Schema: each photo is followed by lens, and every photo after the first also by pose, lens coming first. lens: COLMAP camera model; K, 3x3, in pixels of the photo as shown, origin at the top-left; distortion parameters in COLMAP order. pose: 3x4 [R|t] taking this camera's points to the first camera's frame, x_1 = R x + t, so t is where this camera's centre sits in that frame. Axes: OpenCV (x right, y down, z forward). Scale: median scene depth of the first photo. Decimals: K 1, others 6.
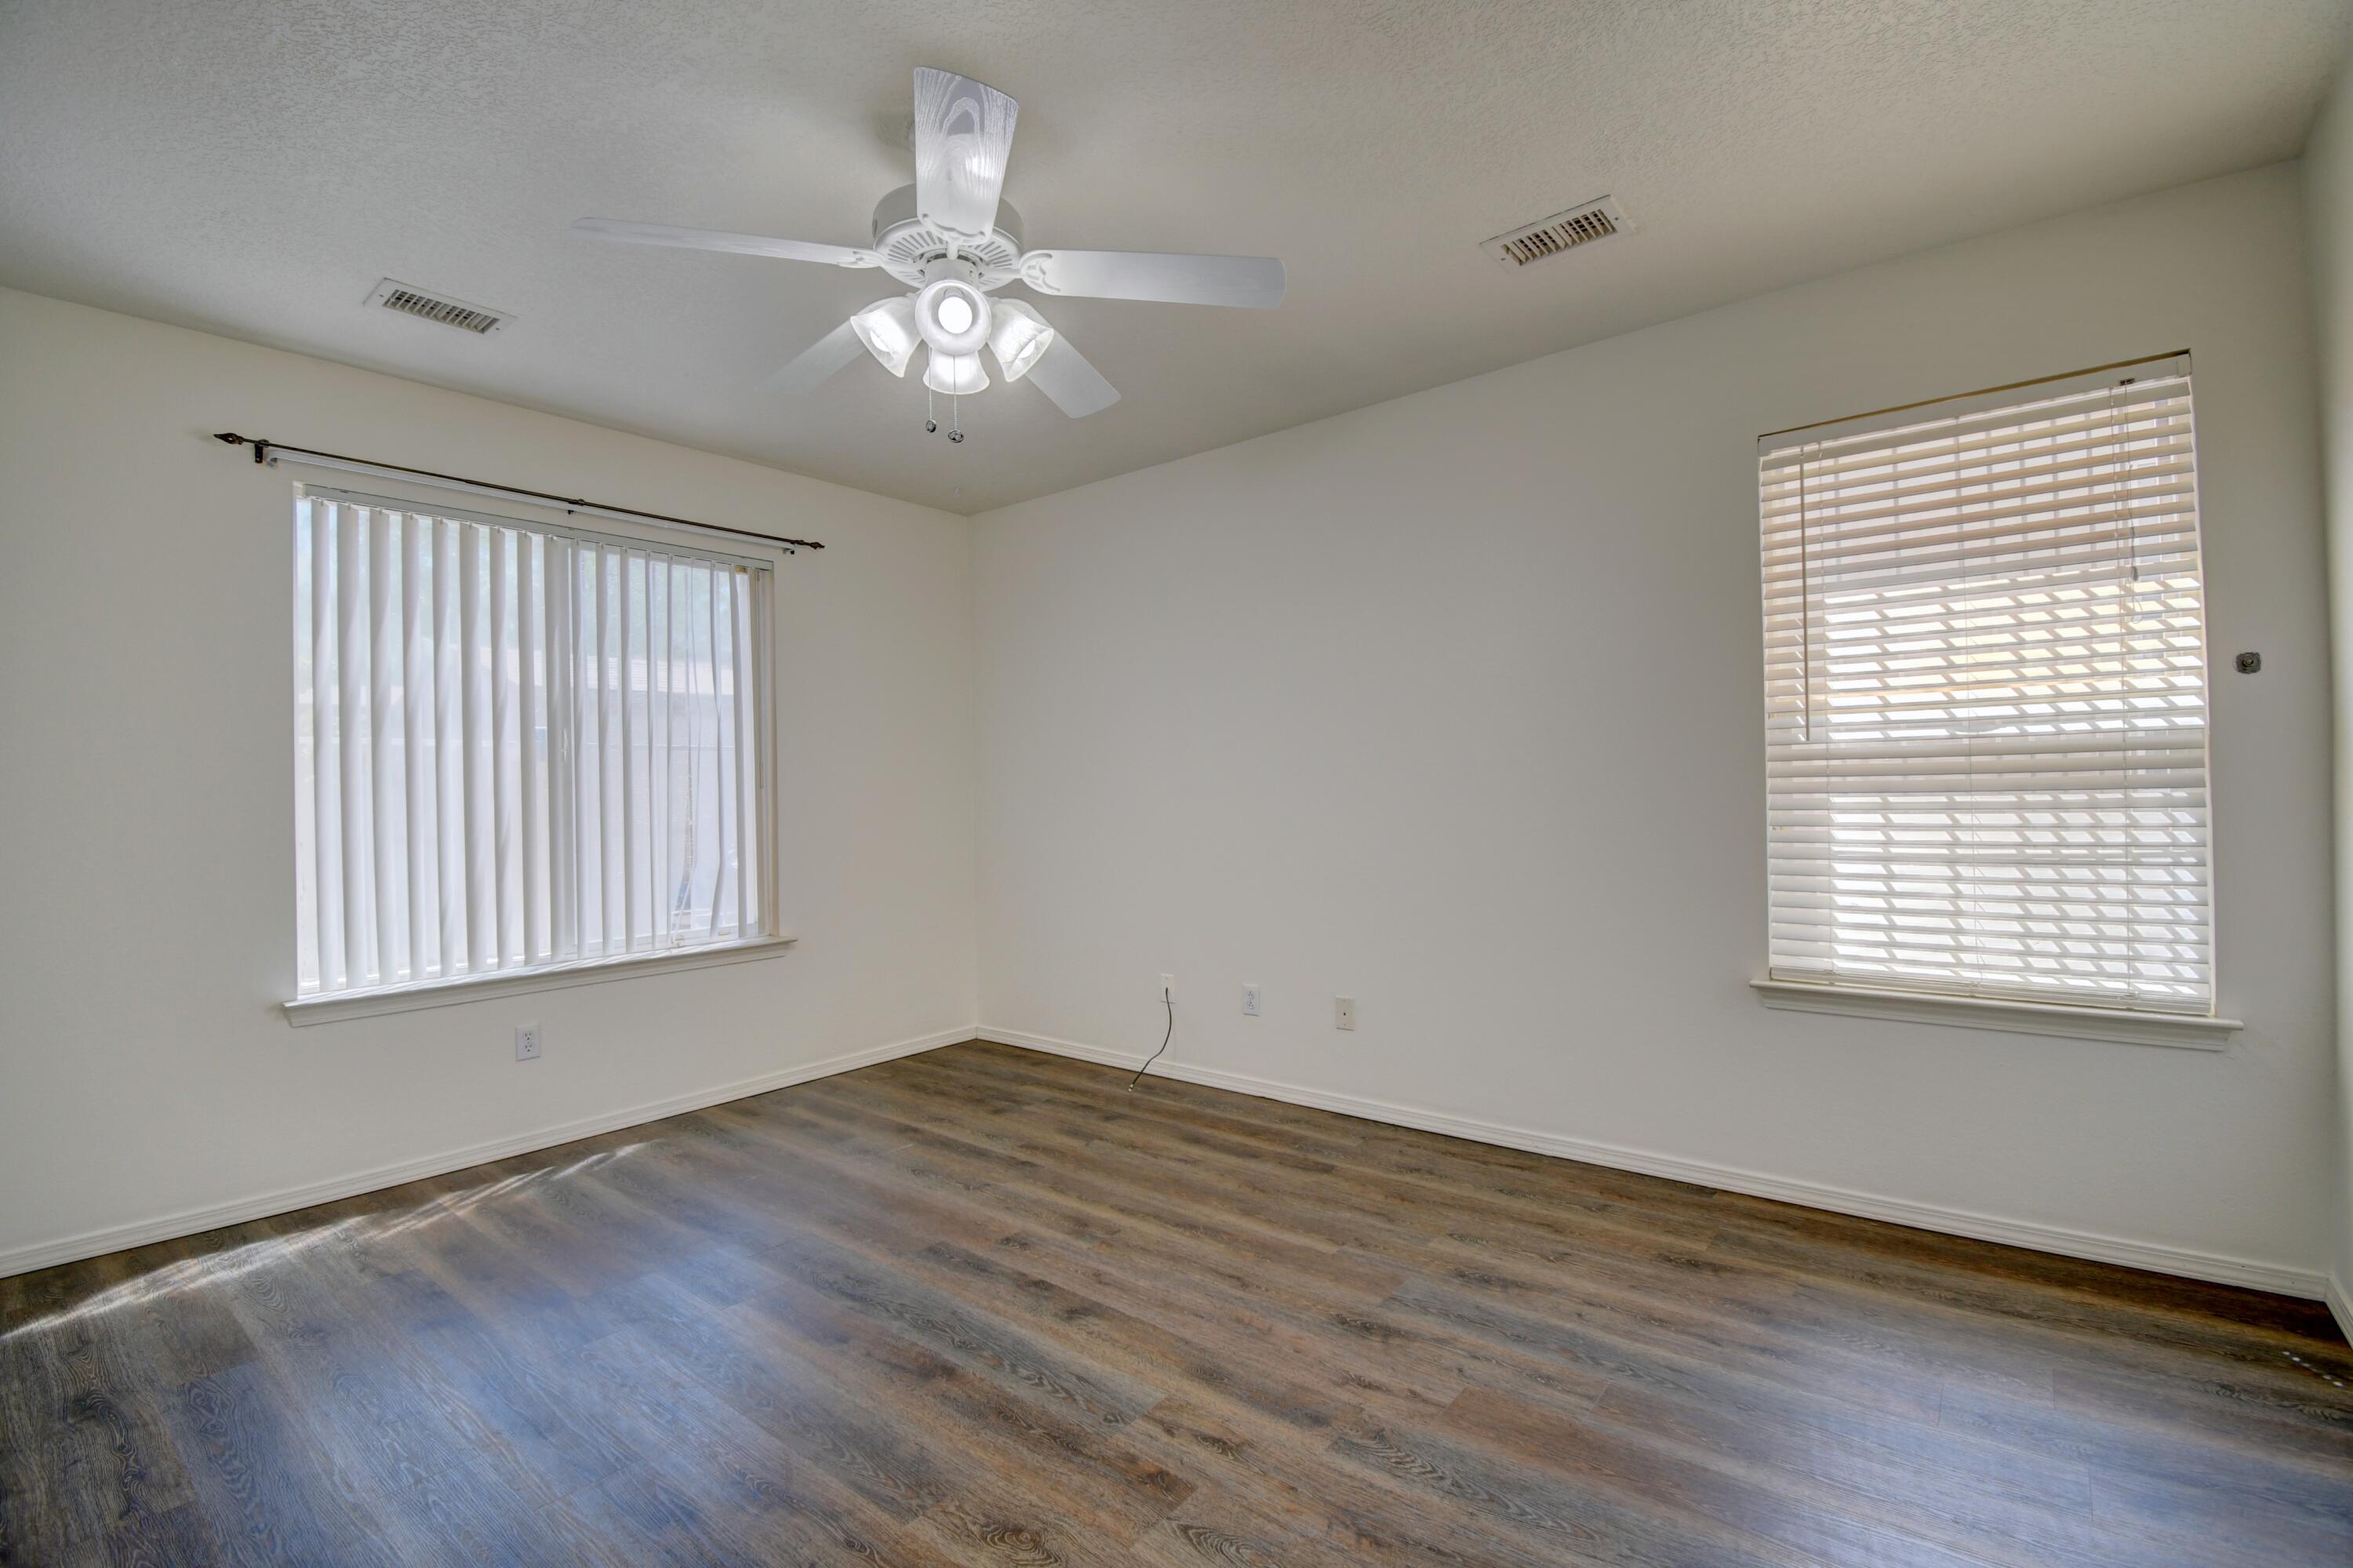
lens RADIAL K [[1043.9, 0, 1176.5], [0, 1043.9, 784.0], [0, 0, 1]] dist [0.017869, -0.025248]
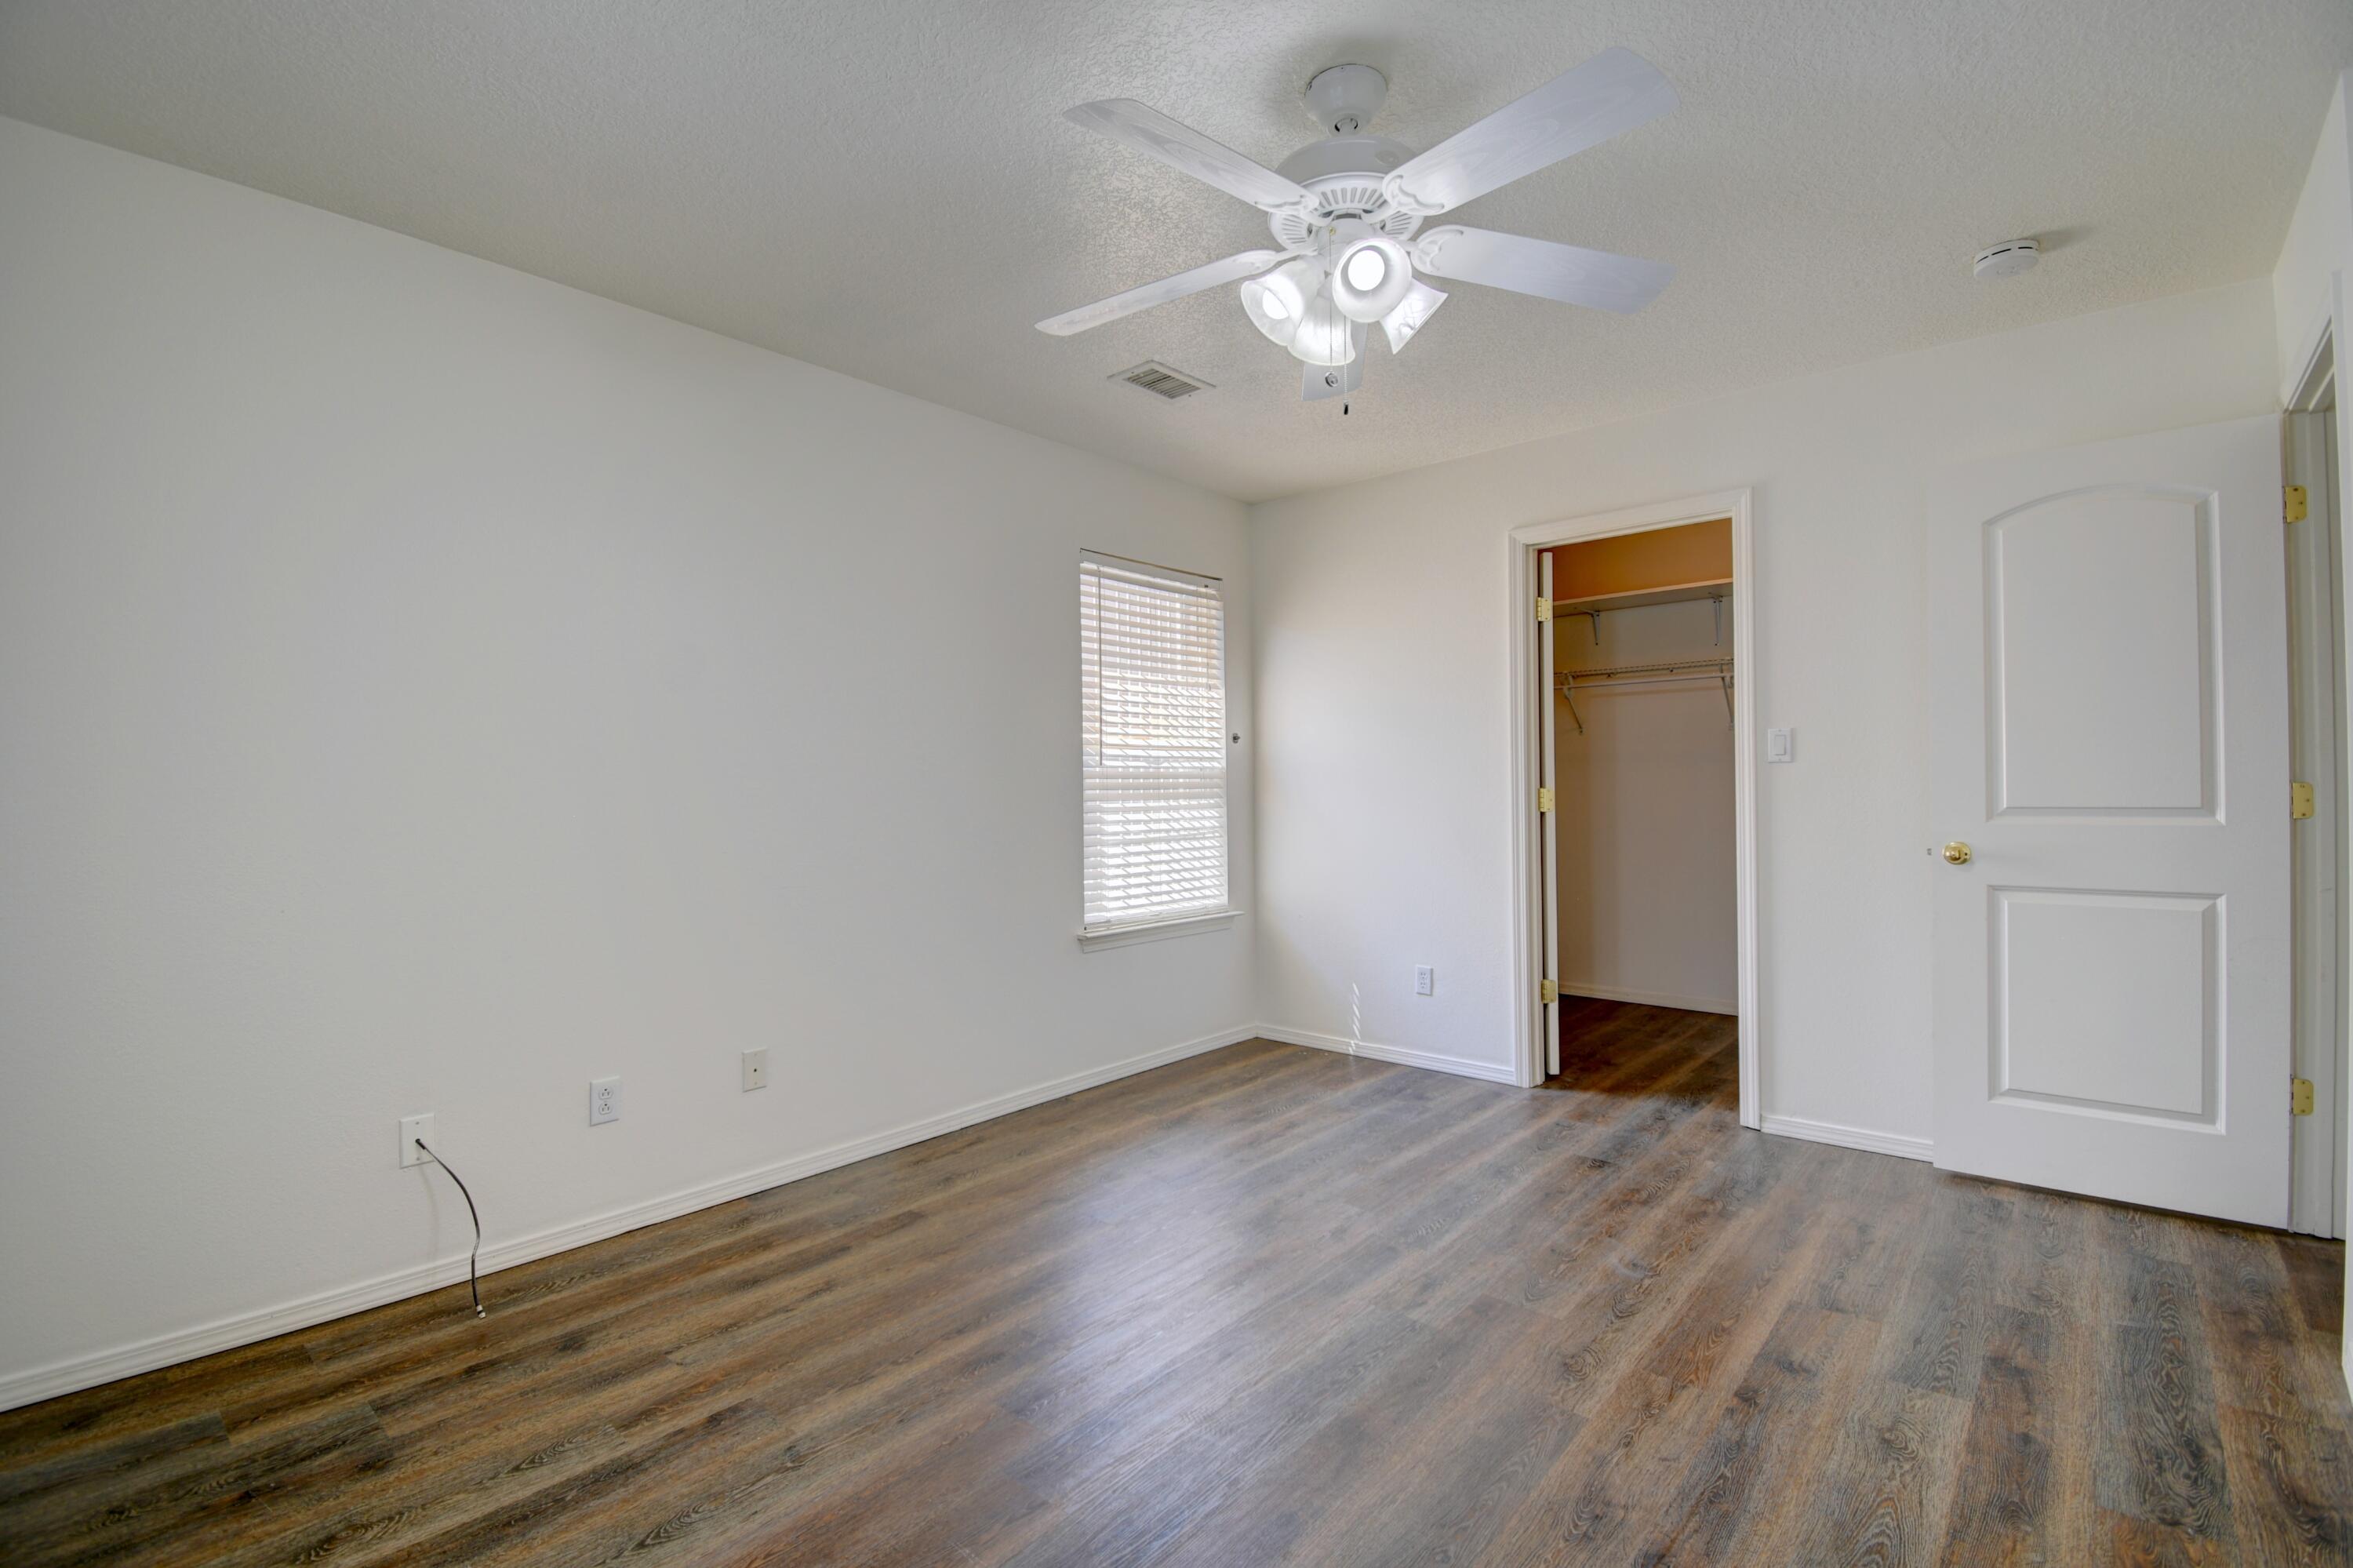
lens RADIAL K [[1043.9, 0, 1176.5], [0, 1043.9, 784.0], [0, 0, 1]] dist [0.017869, -0.025248]
pose [[0.037069, 0.028426, 0.998908, -0.782490], [0.005574, 0.999574, -0.028652, 0.025275], [-0.999297, 0.006630, 0.036894, 0.764236]]
